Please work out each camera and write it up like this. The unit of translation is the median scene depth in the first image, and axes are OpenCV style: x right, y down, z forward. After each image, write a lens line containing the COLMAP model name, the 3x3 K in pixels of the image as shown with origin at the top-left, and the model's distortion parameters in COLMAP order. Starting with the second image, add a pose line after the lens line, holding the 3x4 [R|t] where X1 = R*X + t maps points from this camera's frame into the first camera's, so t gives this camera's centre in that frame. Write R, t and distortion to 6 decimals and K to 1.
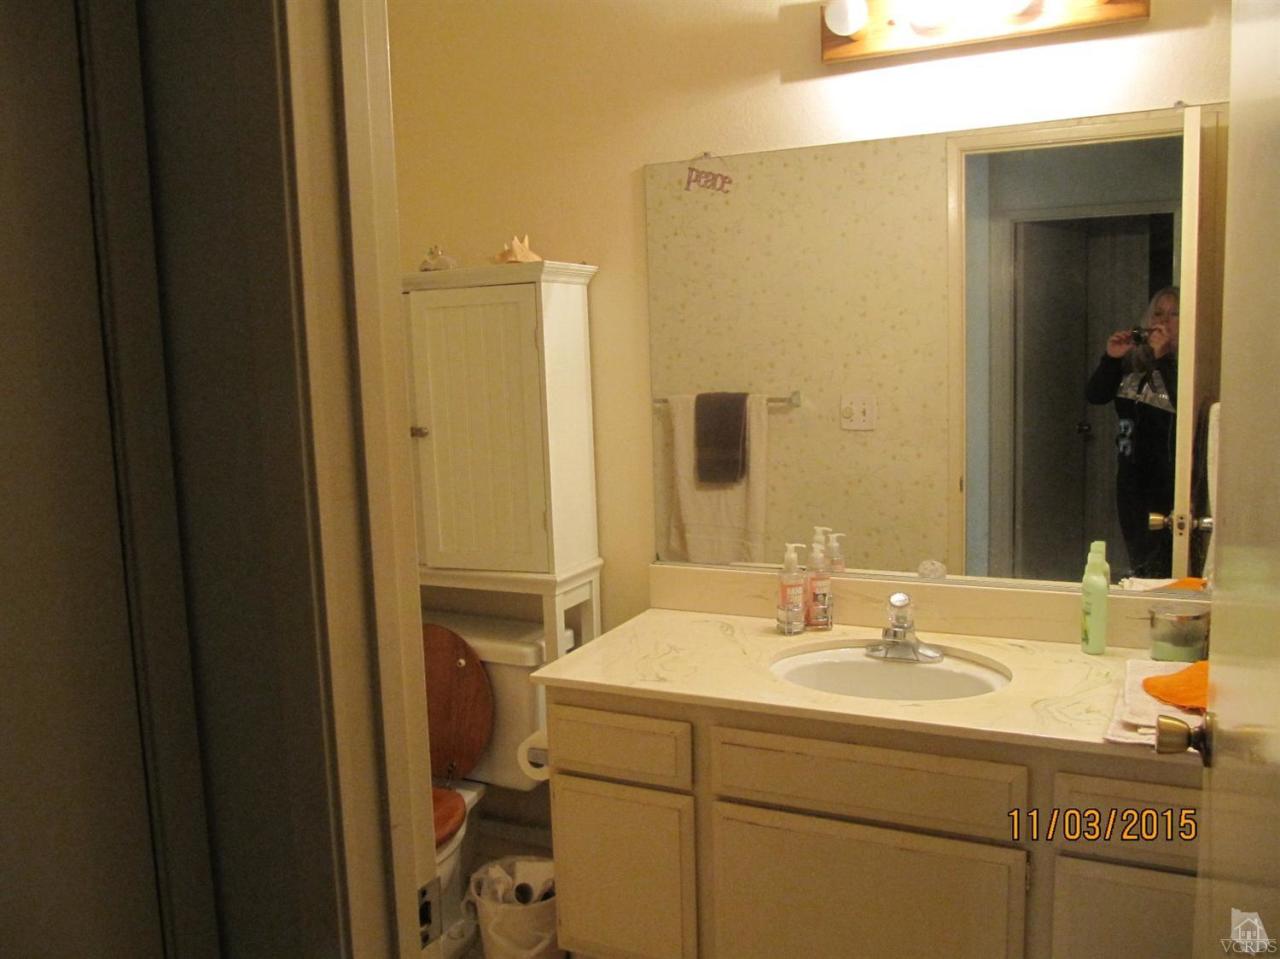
lens RADIAL K [[1042.5, 0, 639.0], [0, 1042.5, 479.5], [0, 0, 1]] dist [-0.054741, 0.023868]
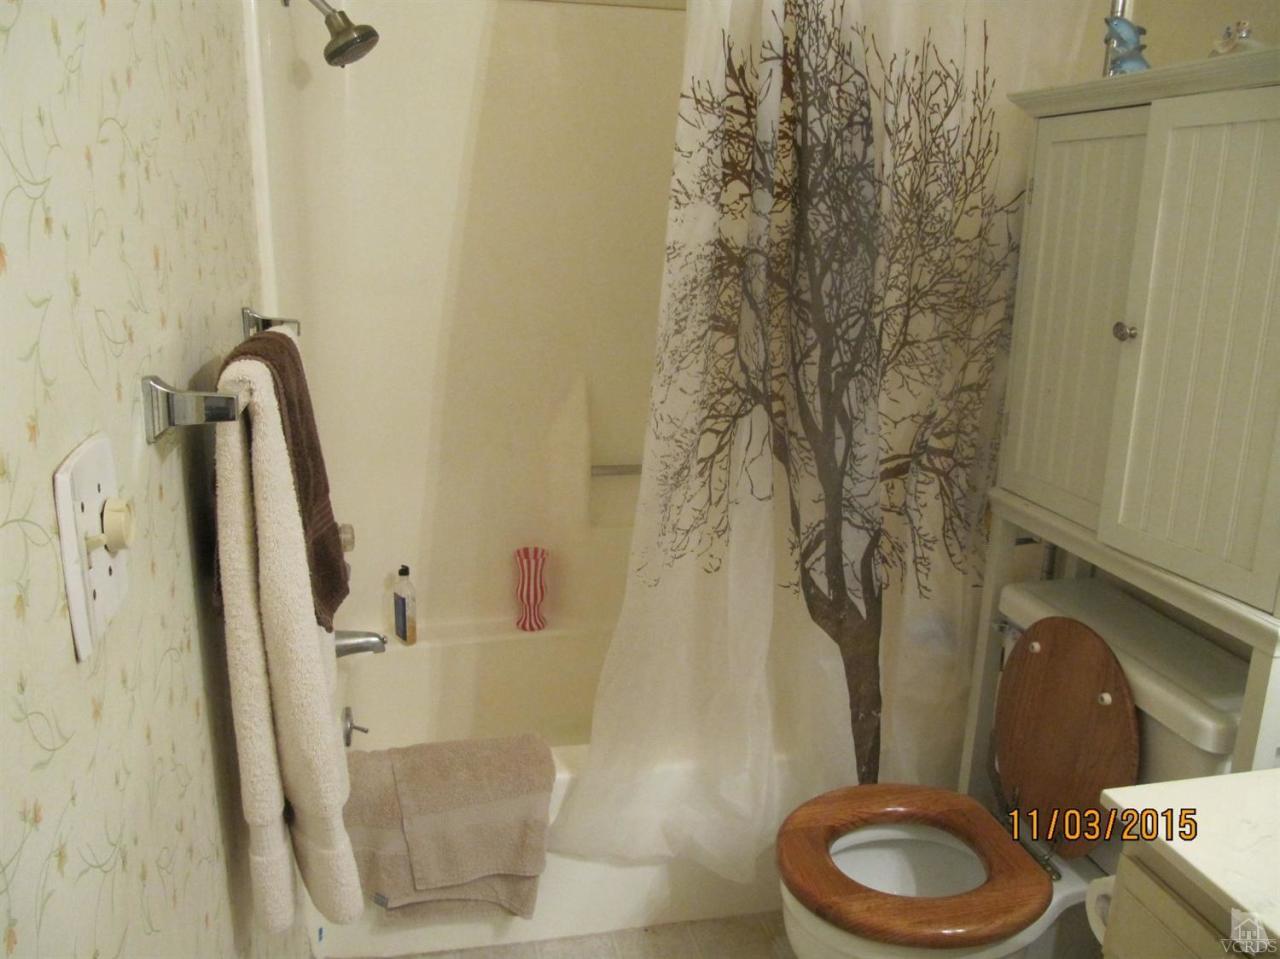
lens RADIAL K [[1042.5, 0, 637.6], [0, 1042.5, 479.8], [0, 0, 1]] dist [-0.054741, 0.023868]
pose [[0.605097, 0.239506, -0.759272, 0.105651], [-0.129397, 0.970583, 0.203040, -0.047251], [0.785566, -0.024611, 0.618289, 0.381521]]
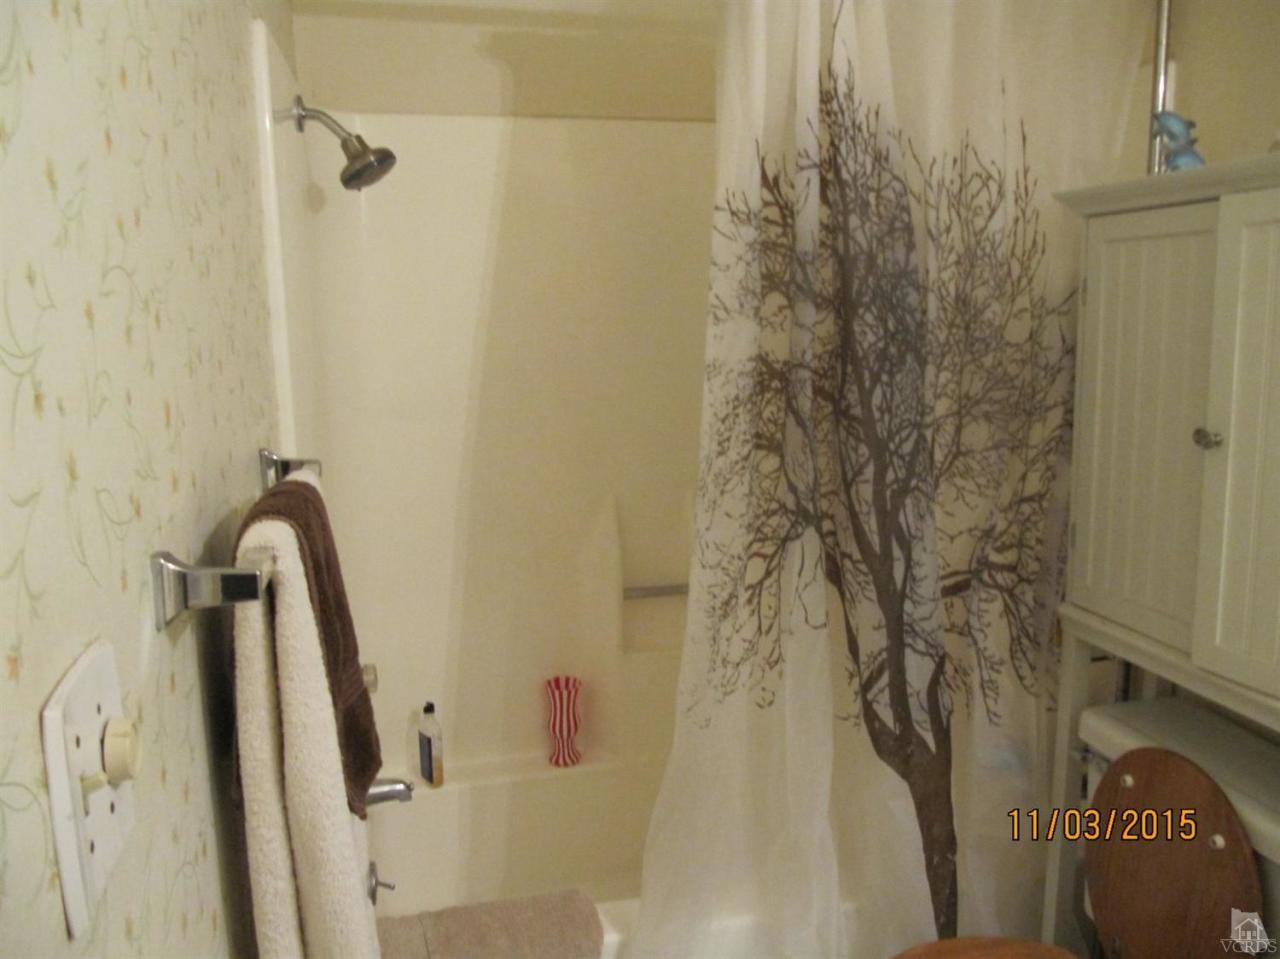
lens RADIAL K [[1042.5, 0, 642.6], [0, 1042.5, 477.2], [0, 0, 1]] dist [-0.054741, 0.023868]
pose [[0.609316, 0.143363, -0.779860, 0.049894], [-0.092883, 0.989653, 0.109359, -0.058034], [0.787469, 0.005802, 0.616327, 0.393607]]
